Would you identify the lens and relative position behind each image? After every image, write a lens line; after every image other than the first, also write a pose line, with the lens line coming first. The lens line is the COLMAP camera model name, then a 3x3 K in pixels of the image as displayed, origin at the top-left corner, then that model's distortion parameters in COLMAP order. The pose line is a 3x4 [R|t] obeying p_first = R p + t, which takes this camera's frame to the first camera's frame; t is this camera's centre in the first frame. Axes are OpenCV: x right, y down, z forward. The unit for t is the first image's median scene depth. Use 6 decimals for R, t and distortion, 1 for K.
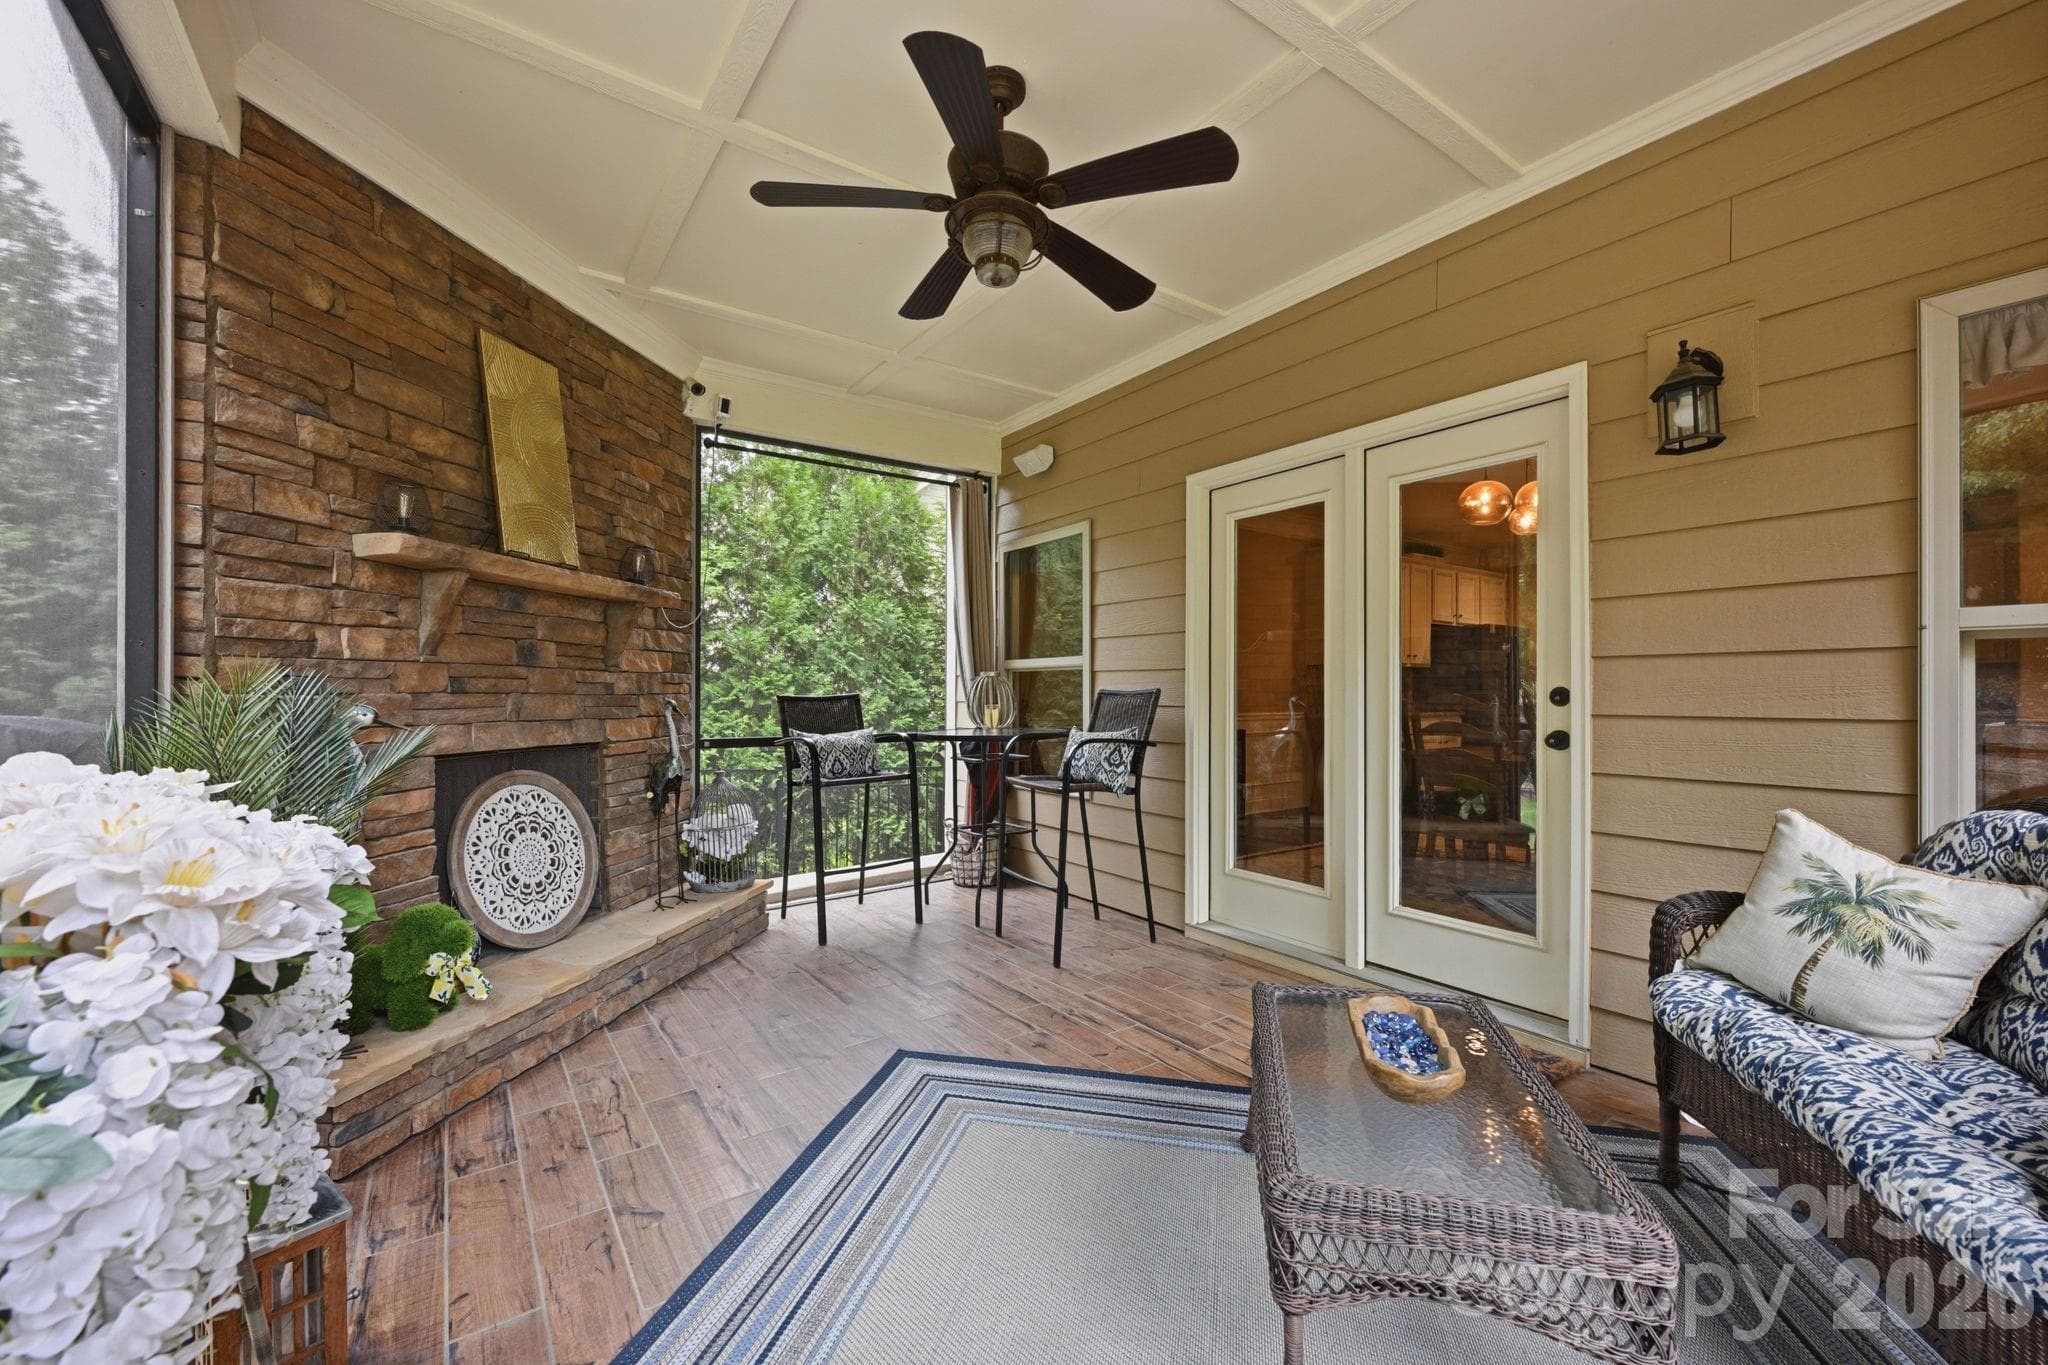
lens RADIAL K [[821.5, 0, 1024.2], [0, 821.5, 684.3], [0, 0, 1]] dist [0.003934, 0.000453]
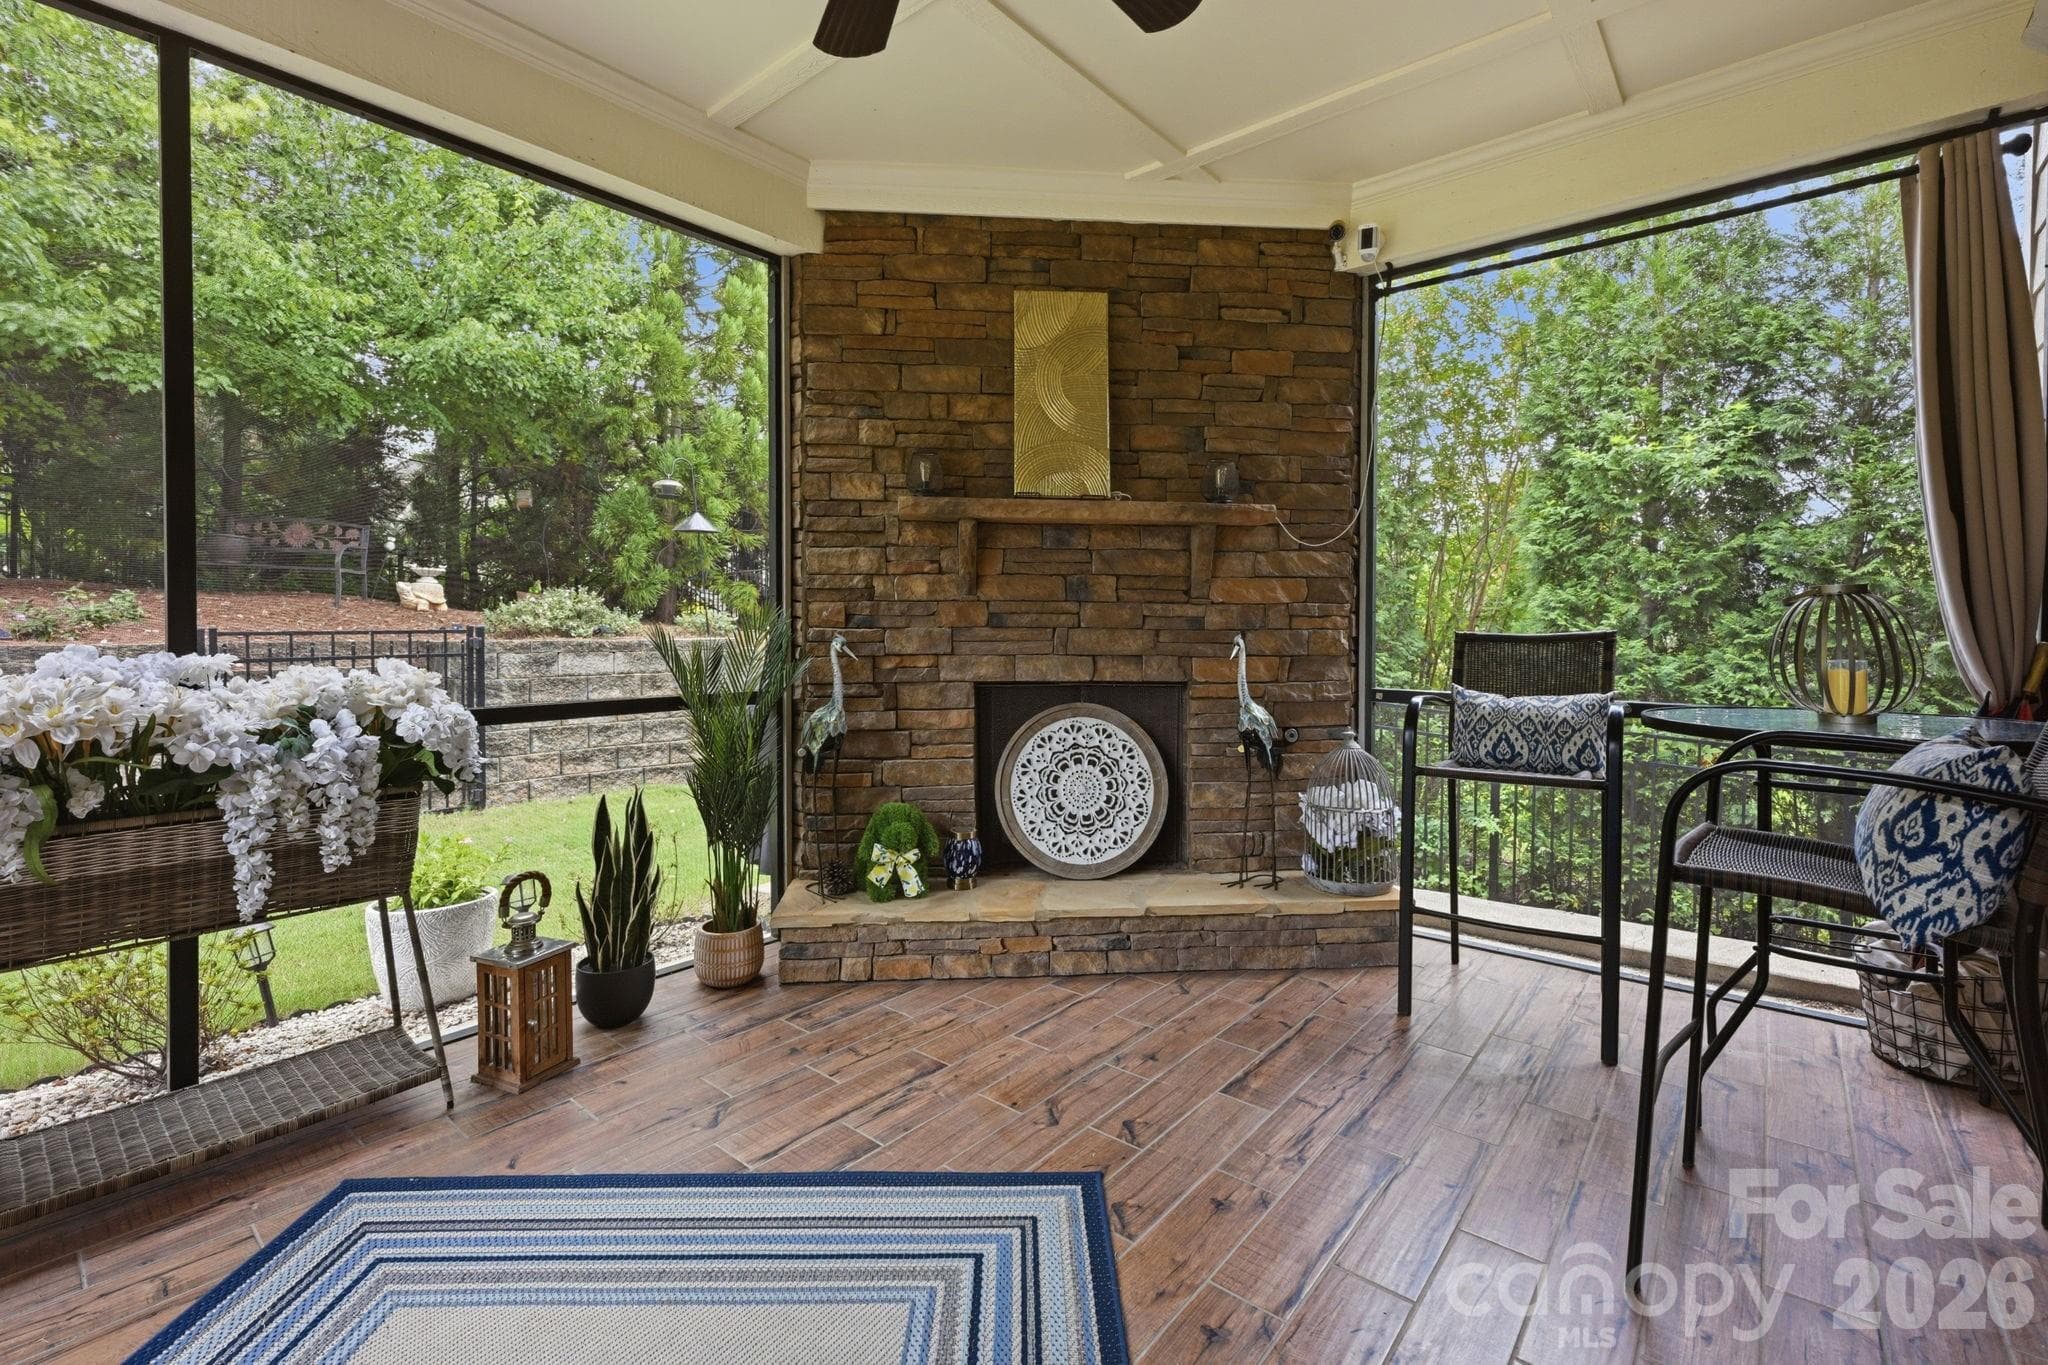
lens RADIAL K [[890.0, 0, 1027.5], [0, 890.0, 636.9], [0, 0, 1]] dist [-0.003498, 0.000132]
pose [[0.249938, 0.016507, -0.968121, 0.454140], [0.007674, 0.999789, 0.019029, 0.000675], [0.968231, -0.012186, 0.249759, 0.678614]]
